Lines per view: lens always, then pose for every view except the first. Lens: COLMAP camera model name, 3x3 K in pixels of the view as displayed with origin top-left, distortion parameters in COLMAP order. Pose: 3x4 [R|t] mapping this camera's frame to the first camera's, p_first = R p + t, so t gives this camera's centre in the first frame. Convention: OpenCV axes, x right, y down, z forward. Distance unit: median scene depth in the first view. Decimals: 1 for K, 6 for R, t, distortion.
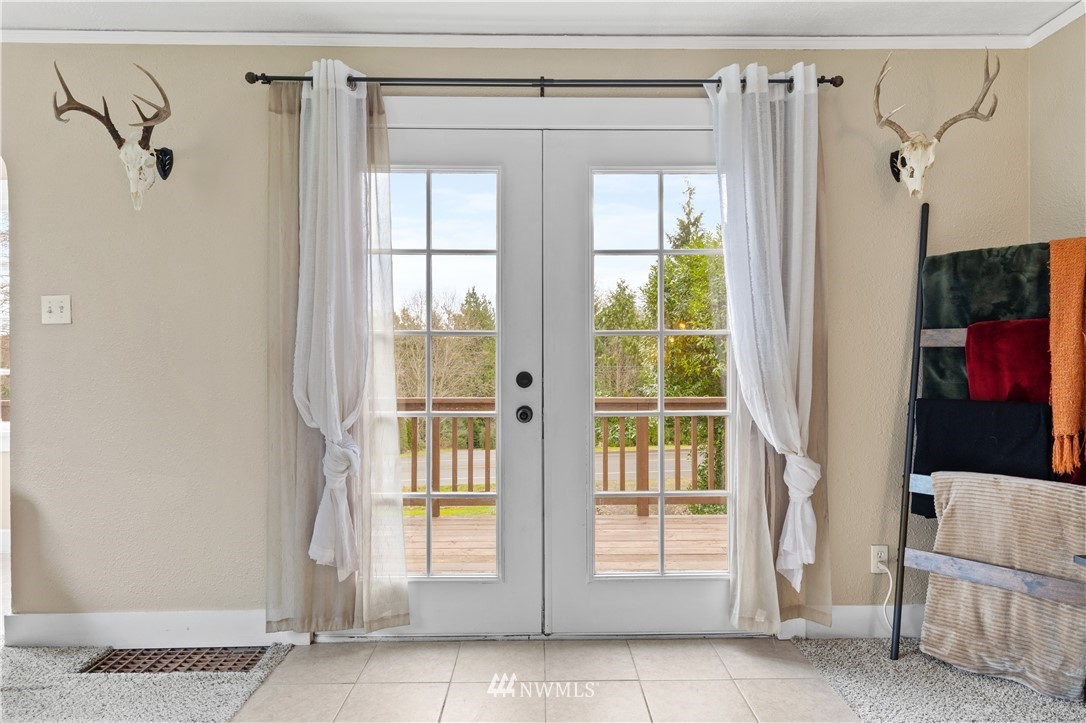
lens RADIAL K [[636.1, 0, 545.5], [0, 636.1, 361.7], [0, 0, 1]] dist [0.002504, -0.001221]
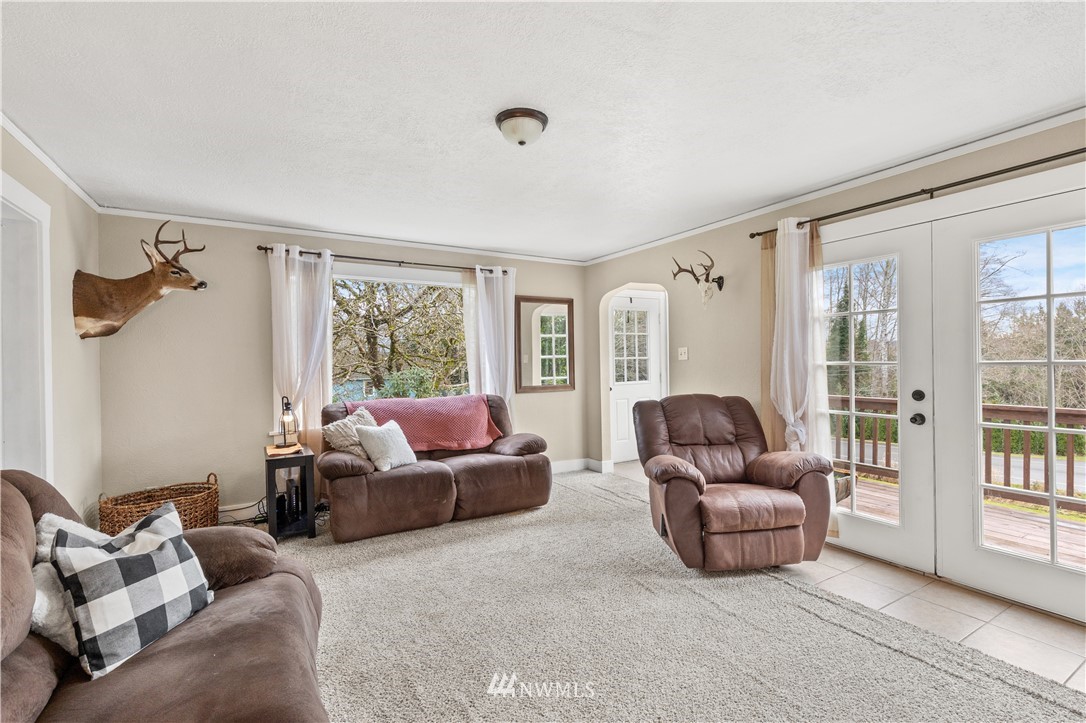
lens RADIAL K [[495.8, 0, 549.4], [0, 495.8, 361.4], [0, 0, 1]] dist [0.005434, -0.000661]
pose [[0.498960, -0.004563, -0.866613, 0.551377], [0.005269, 0.999984, -0.002232, -0.054133], [0.866609, -0.003453, 0.498976, -0.313523]]
